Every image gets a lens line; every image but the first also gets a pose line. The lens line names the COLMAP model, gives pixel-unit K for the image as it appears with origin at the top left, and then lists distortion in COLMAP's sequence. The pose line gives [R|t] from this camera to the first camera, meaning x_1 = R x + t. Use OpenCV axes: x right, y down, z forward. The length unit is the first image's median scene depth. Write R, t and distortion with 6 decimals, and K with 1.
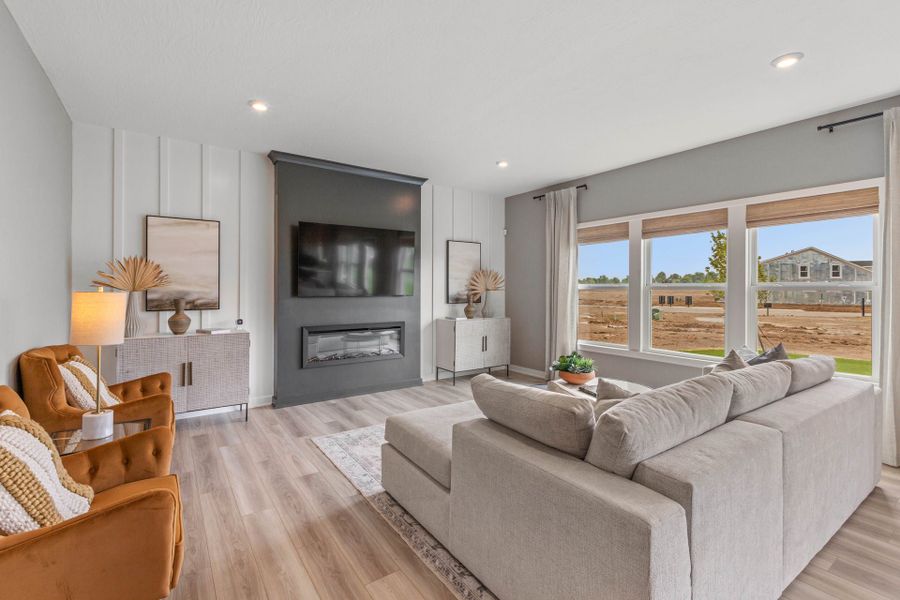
lens RADIAL K [[408.1, 0, 450.3], [0, 408.1, 288.1], [0, 0, 1]] dist [-0.000566, 0.001711]
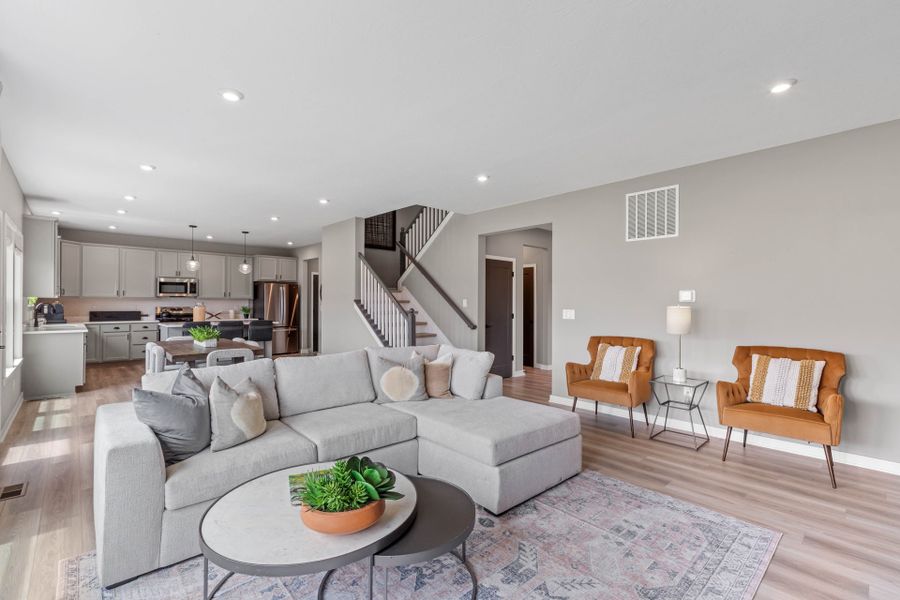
lens RADIAL K [[408.1, 0, 452.2], [0, 408.1, 302.2], [0, 0, 1]] dist [-0.000566, 0.001711]
pose [[-0.991763, -0.006752, -0.127911, 0.203728], [-0.006527, 0.999976, -0.002176, -0.001388], [0.127923, -0.001323, -0.991783, 1.185495]]
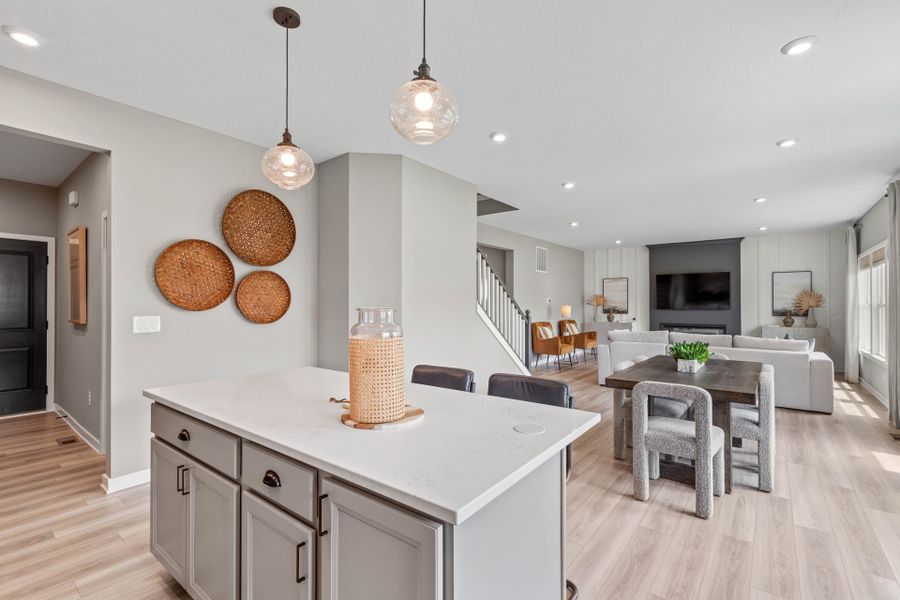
lens RADIAL K [[408.1, 0, 447.7], [0, 408.1, 299.3], [0, 0, 1]] dist [-0.000566, 0.001711]
pose [[0.274450, -0.012853, -0.961516, 1.326531], [-0.001237, 0.999905, -0.013719, -0.000202], [0.961601, 0.004955, 0.274408, -0.632665]]
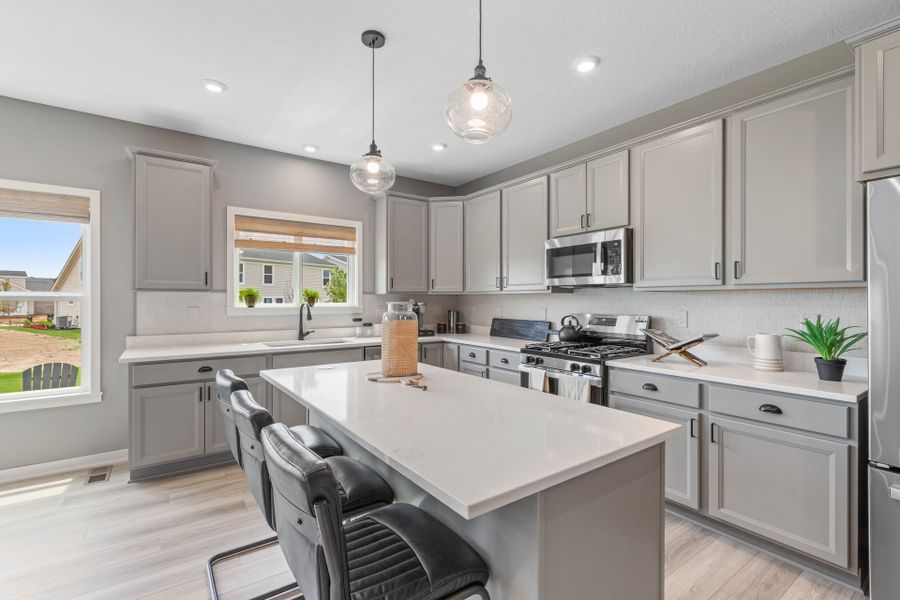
lens RADIAL K [[408.1, 0, 449.6], [0, 408.1, 299.4], [0, 0, 1]] dist [-0.000566, 0.001711]
pose [[0.008317, -0.000468, 0.999965, 0.550716], [-0.001348, 0.999999, 0.000479, -0.000408], [-0.999965, -0.001352, 0.008316, -0.657145]]
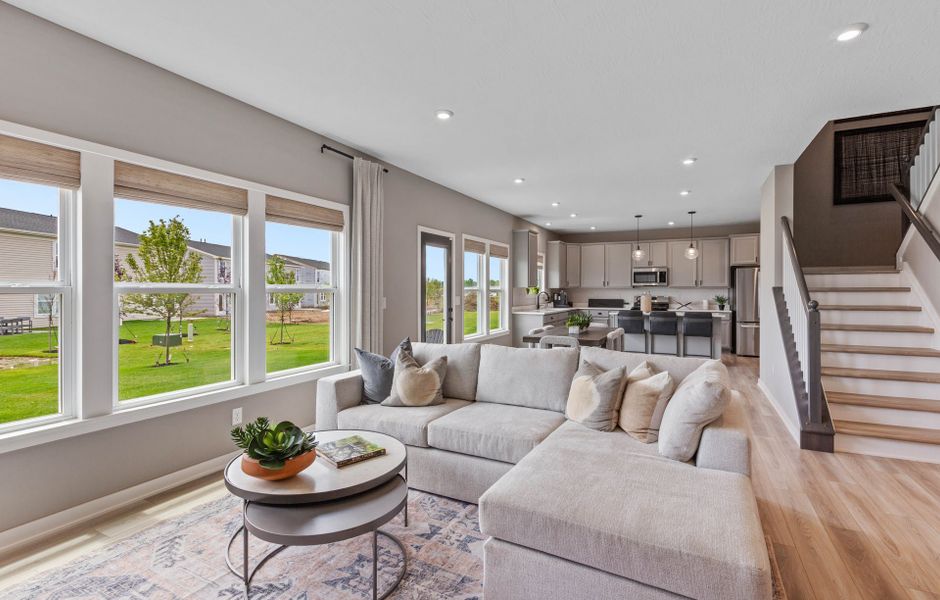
lens RADIAL K [[441.4, 0, 475.2], [0, 441.4, 292.3], [0, 0, 1]] dist [-0.002898, 0.000029]
pose [[-0.468416, -0.006233, 0.883486, -0.247460], [-0.002320, 0.999980, 0.005825, -0.002610], [-0.883505, 0.000678, -0.468422, 0.859751]]
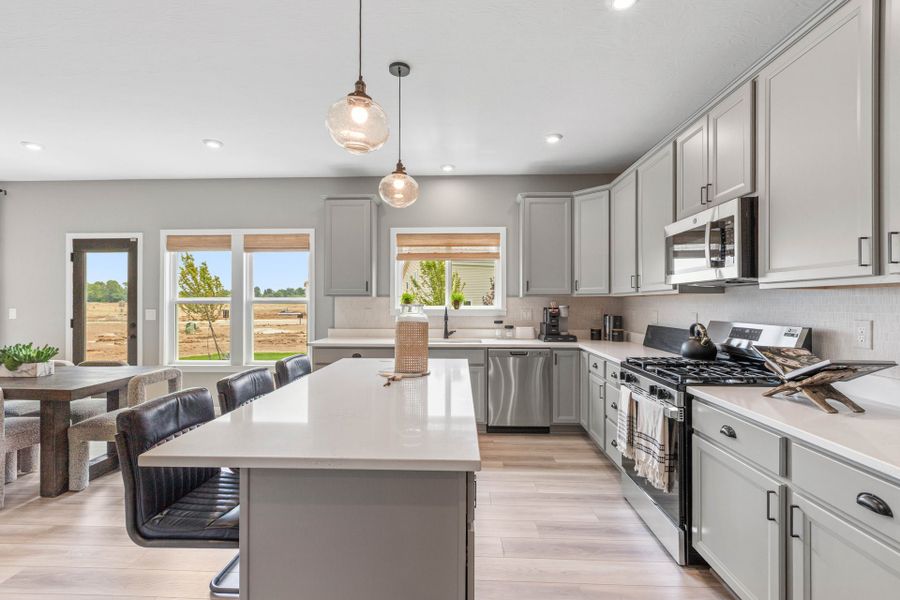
lens RADIAL K [[408.1, 0, 452.1], [0, 408.1, 302.7], [0, 0, 1]] dist [-0.000566, 0.001711]
pose [[0.619785, -0.000640, 0.784771, 0.652166], [0.000085, 1.000000, 0.000748, 0.000566], [-0.784772, -0.000397, 0.619785, -0.947511]]
